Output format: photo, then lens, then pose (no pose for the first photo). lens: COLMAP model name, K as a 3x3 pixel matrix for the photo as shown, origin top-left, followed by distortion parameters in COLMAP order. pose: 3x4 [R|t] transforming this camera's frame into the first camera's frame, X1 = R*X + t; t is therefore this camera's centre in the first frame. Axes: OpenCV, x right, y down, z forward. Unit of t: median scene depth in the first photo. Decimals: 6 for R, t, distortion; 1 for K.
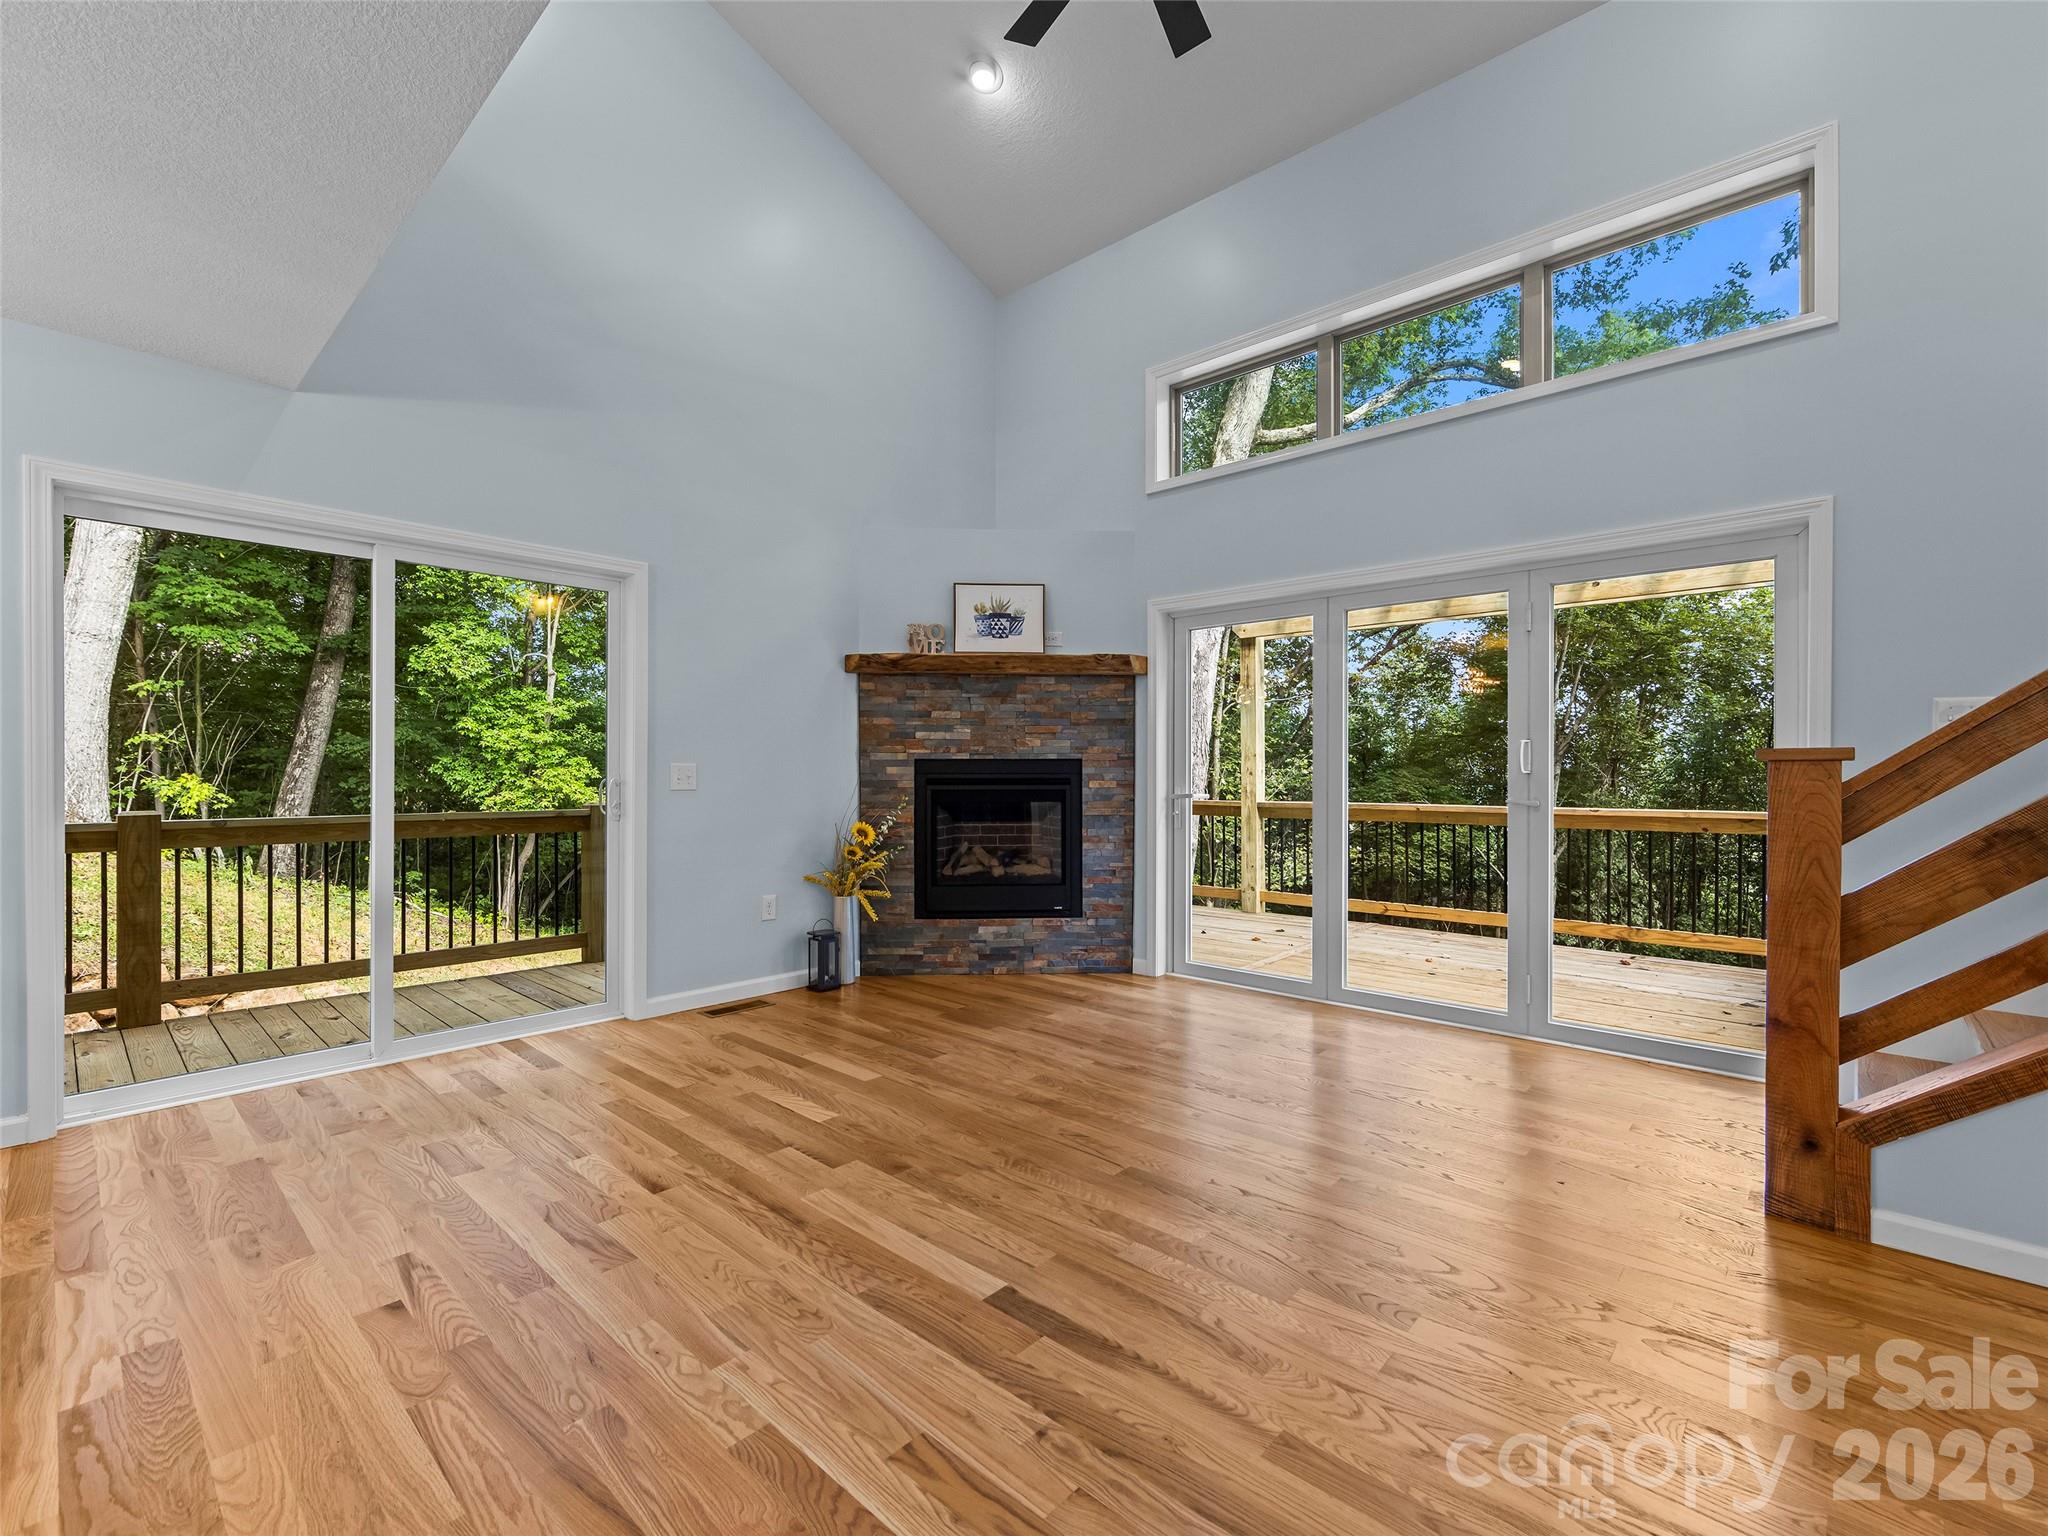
lens RADIAL K [[897.2, 0, 1037.5], [0, 897.2, 770.6], [0, 0, 1]] dist [-0.005057, -0.000474]
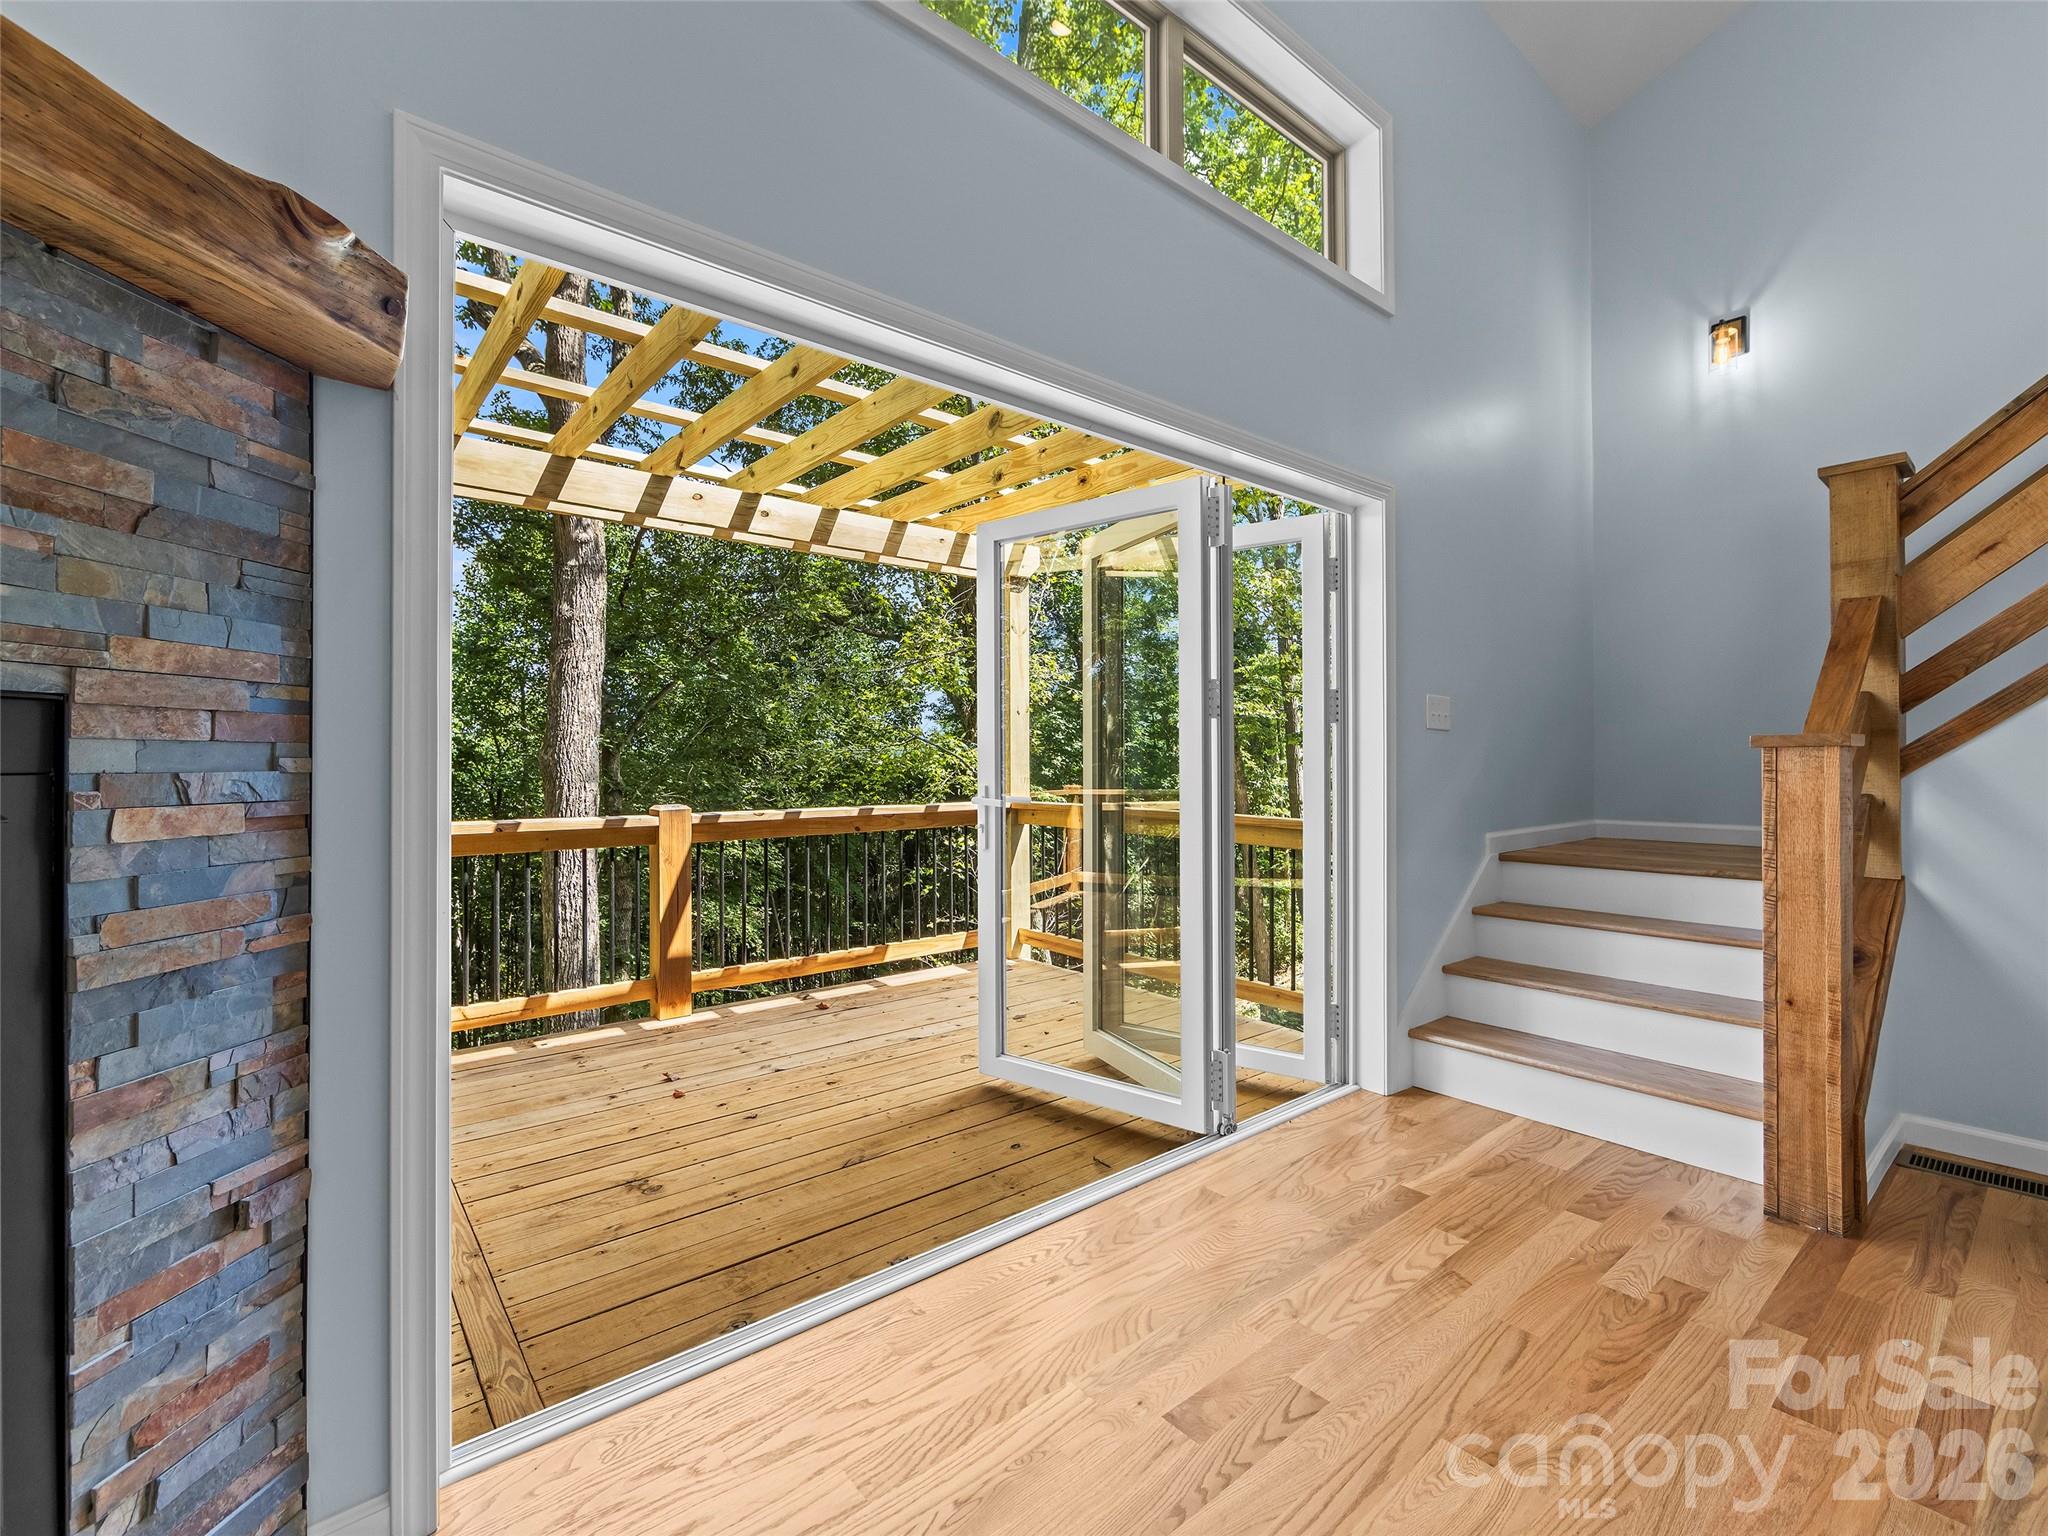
lens RADIAL K [[902.2, 0, 1017.1], [0, 902.2, 755.7], [0, 0, 1]] dist [0.001023, 0.000144]
pose [[0.150103, 0.007078, 0.988645, -0.108860], [0.003887, 0.999962, -0.007749, 0.001951], [-0.988663, 0.005006, 0.150070, 0.783776]]
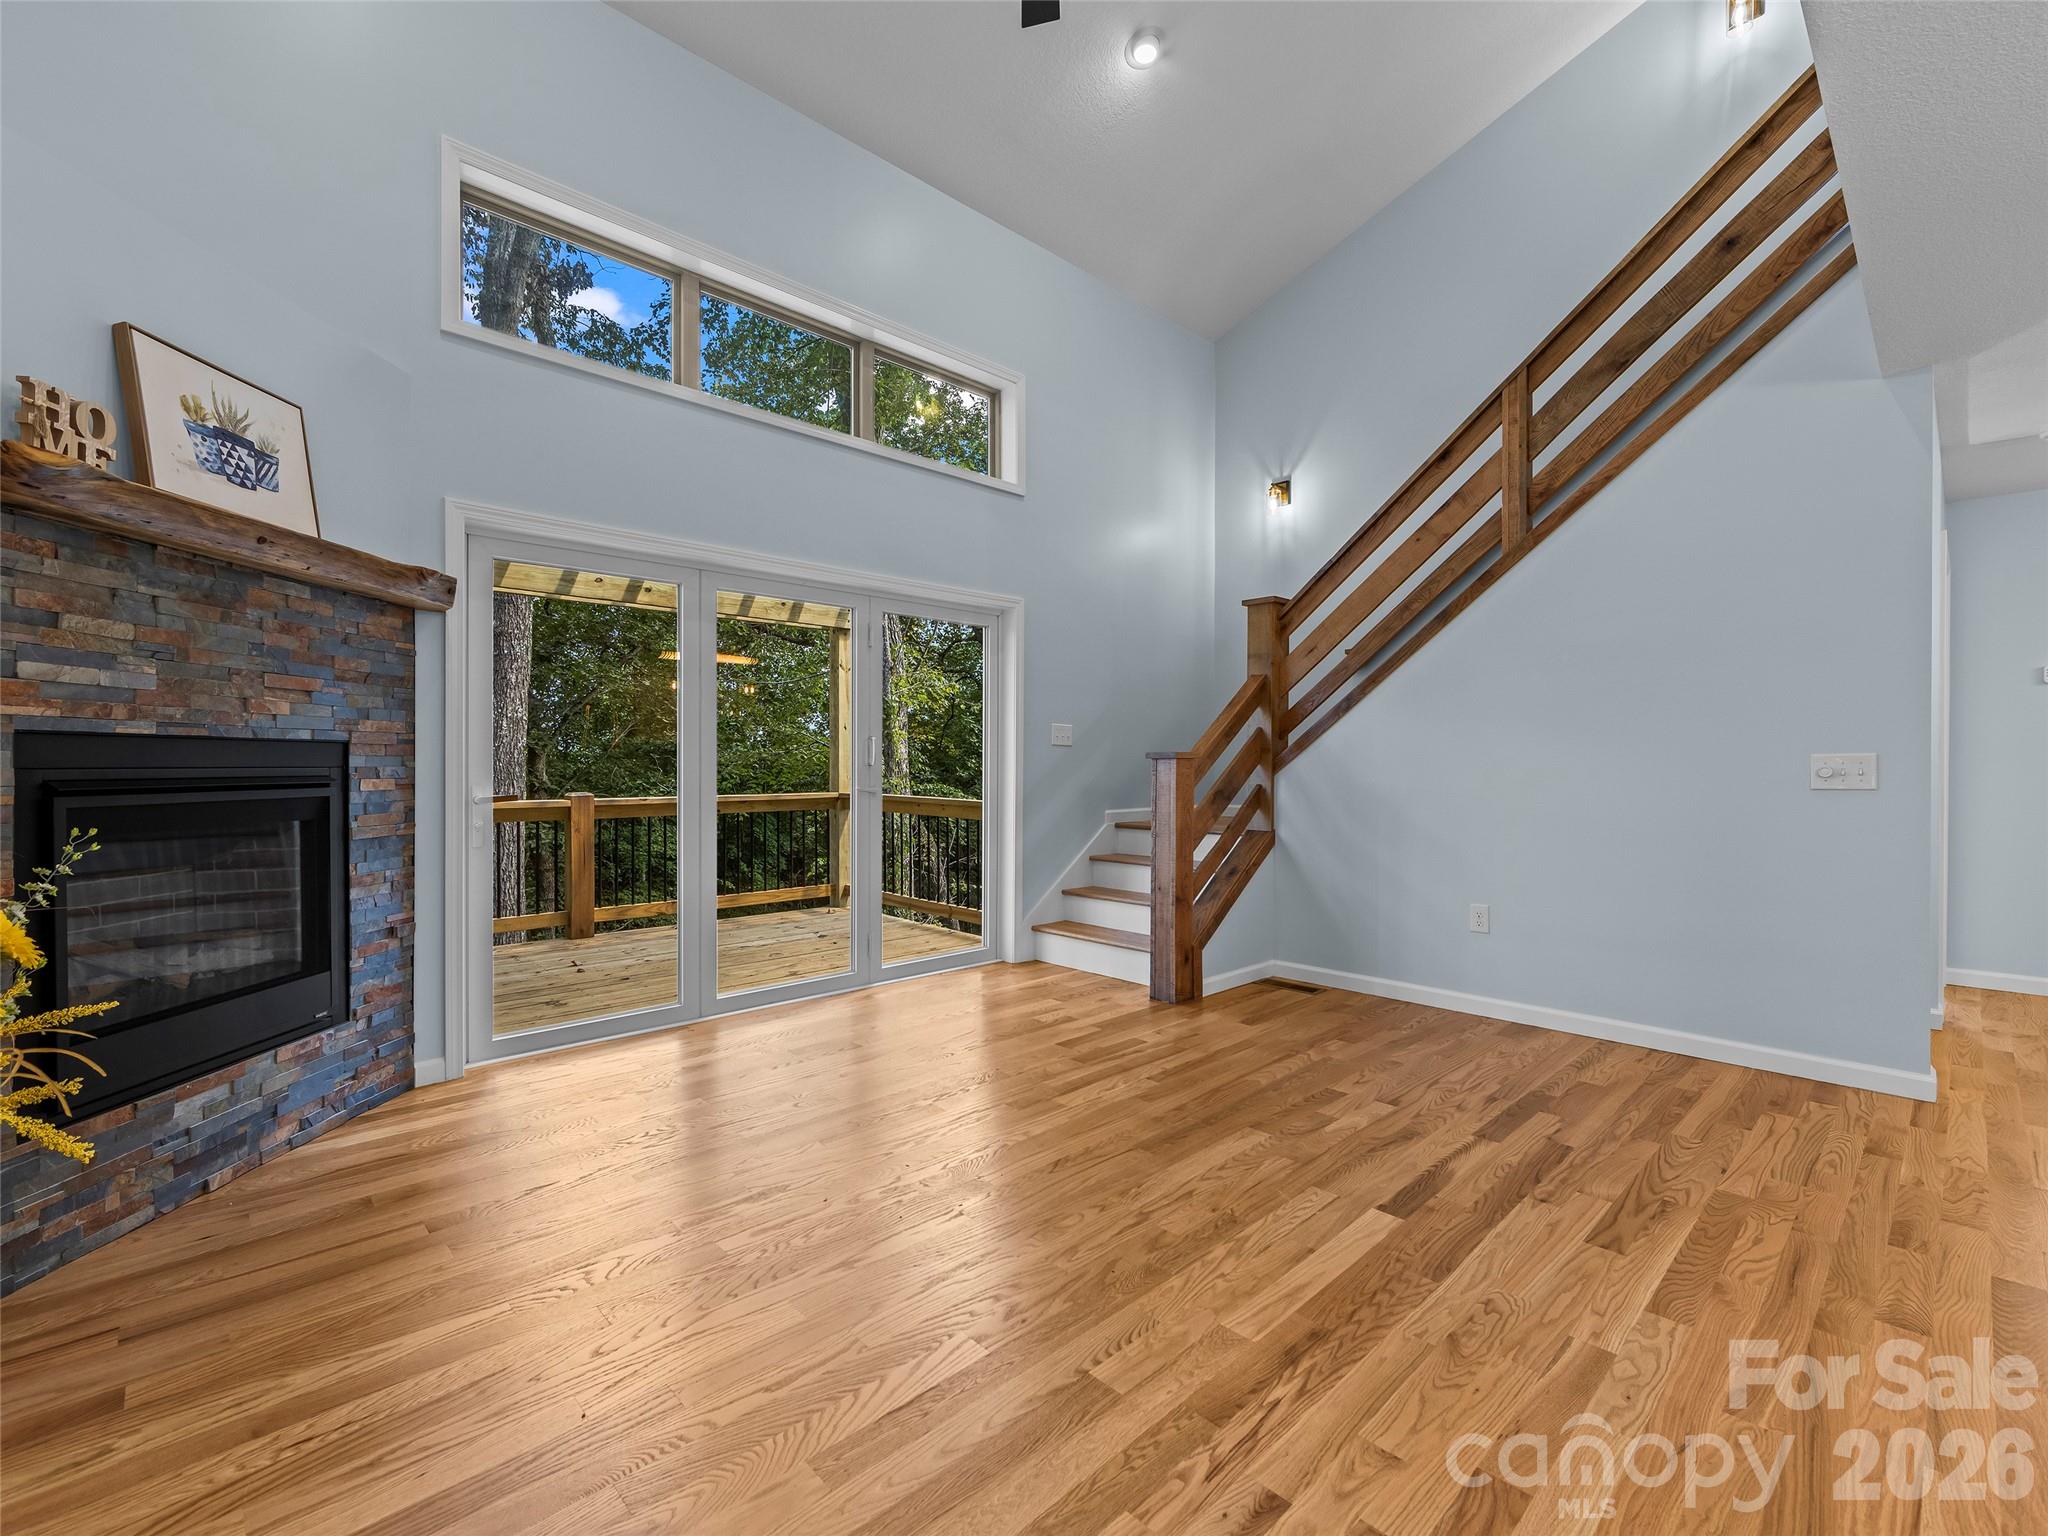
lens RADIAL K [[896.5, 0, 1014.6], [0, 896.5, 767.5], [0, 0, 1]] dist [-0.002112, -0.000415]
pose [[0.083876, -0.003566, 0.996470, -0.483225], [-0.000913, 0.999993, 0.003655, 0.001251], [-0.996476, -0.001216, 0.083872, 0.541014]]
